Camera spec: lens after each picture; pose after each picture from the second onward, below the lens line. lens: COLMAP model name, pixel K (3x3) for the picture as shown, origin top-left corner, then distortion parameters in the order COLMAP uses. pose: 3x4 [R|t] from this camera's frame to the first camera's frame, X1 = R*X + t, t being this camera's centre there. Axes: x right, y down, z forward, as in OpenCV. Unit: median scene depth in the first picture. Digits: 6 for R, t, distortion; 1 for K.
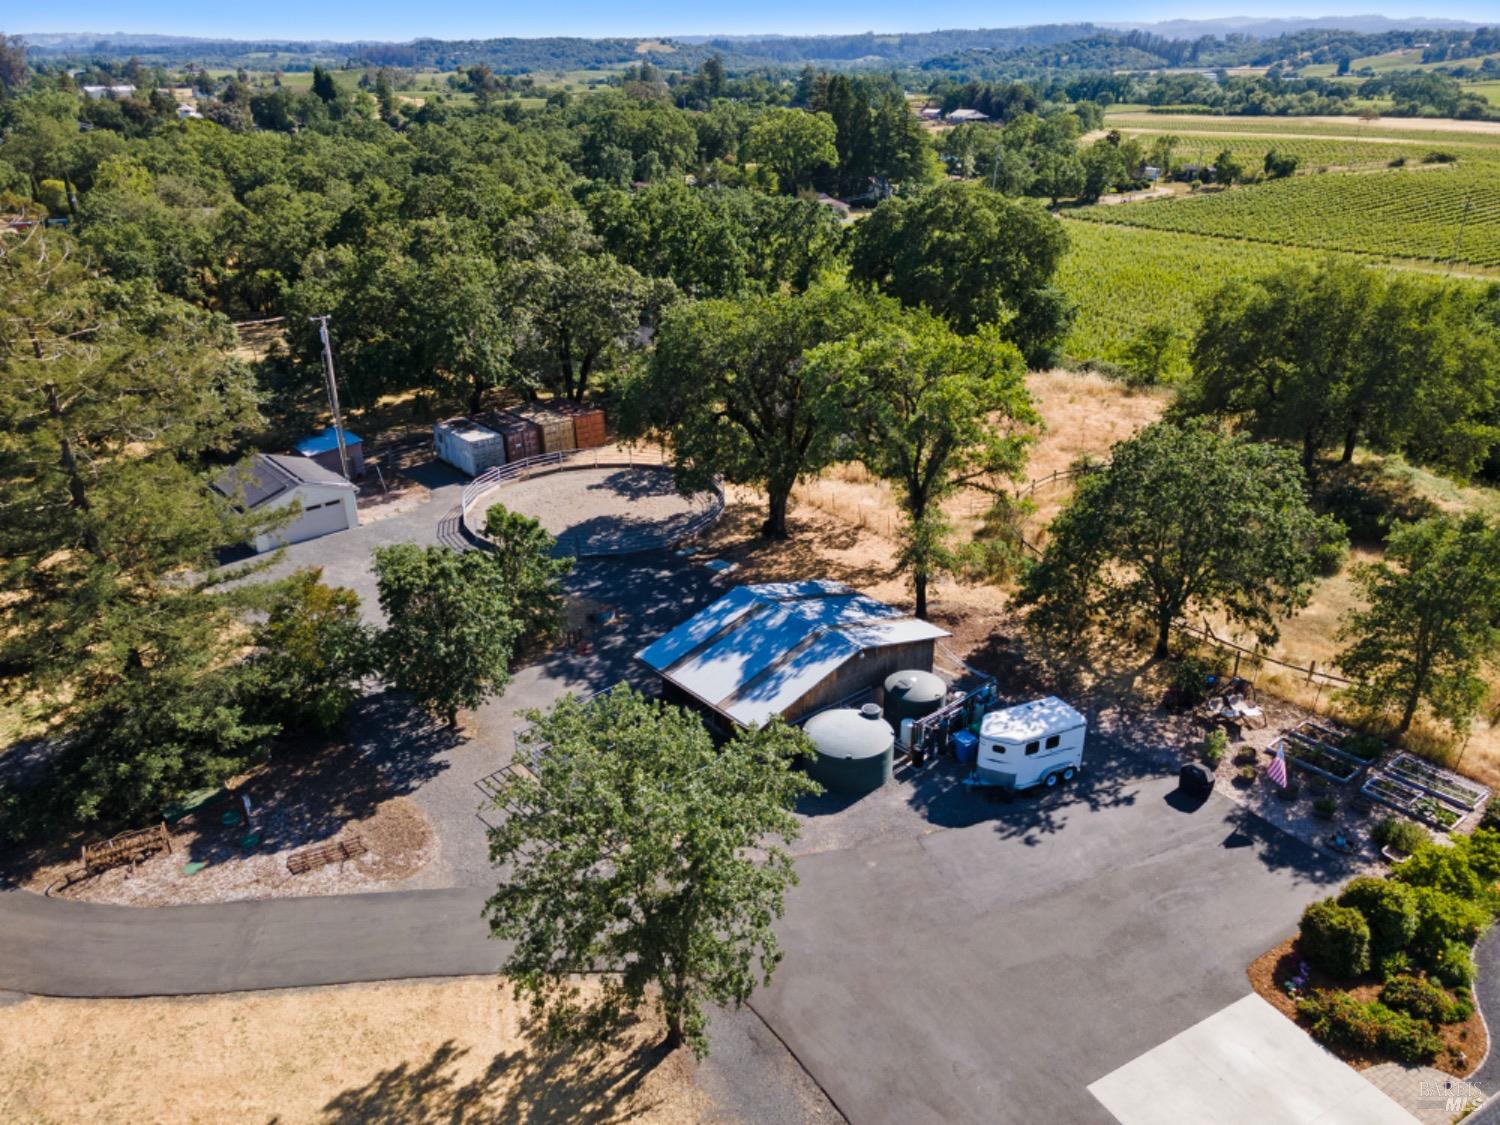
lens RADIAL K [[1065.2, 0, 750.0], [0, 1065.2, 562.5], [0, 0, 1]] dist [0.004444, 0.007489]
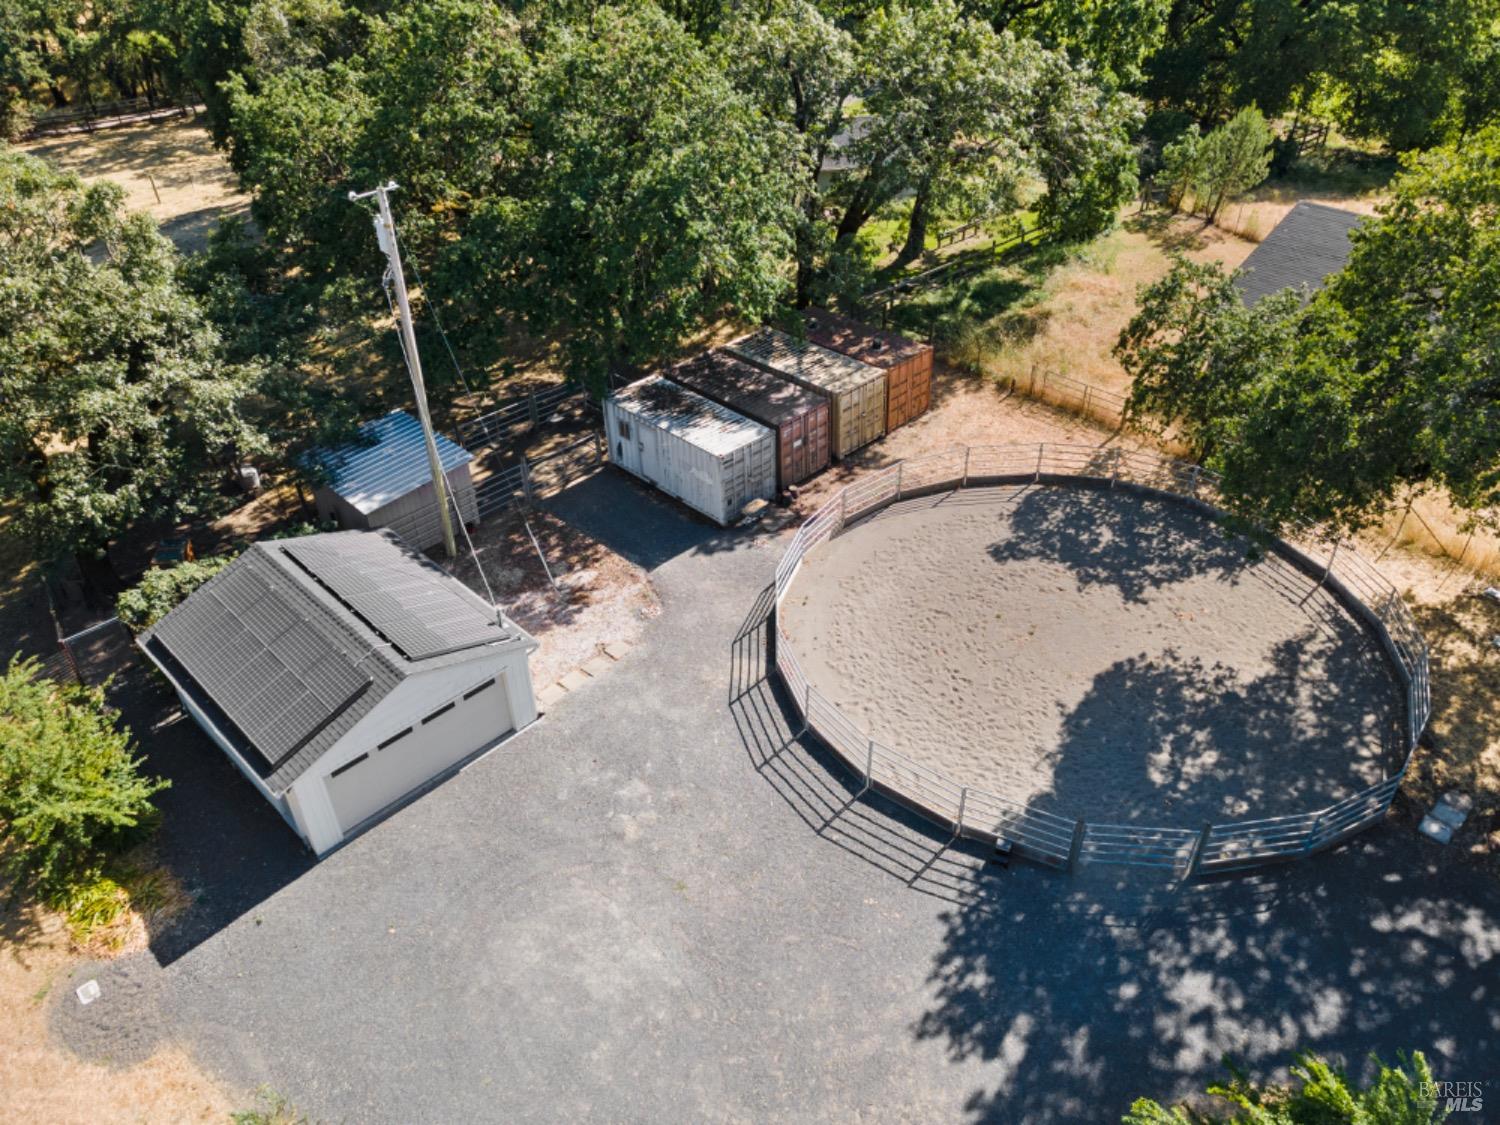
lens RADIAL K [[1104.9, 0, 750.0], [0, 1104.9, 562.5], [0, 0, 1]] dist [0.078112, -0.099374]
pose [[0.997811, -0.047200, 0.046313, -0.274643], [0.037287, 0.980007, 0.195436, -0.161631], [-0.054611, -0.193281, 0.979622, 0.529068]]
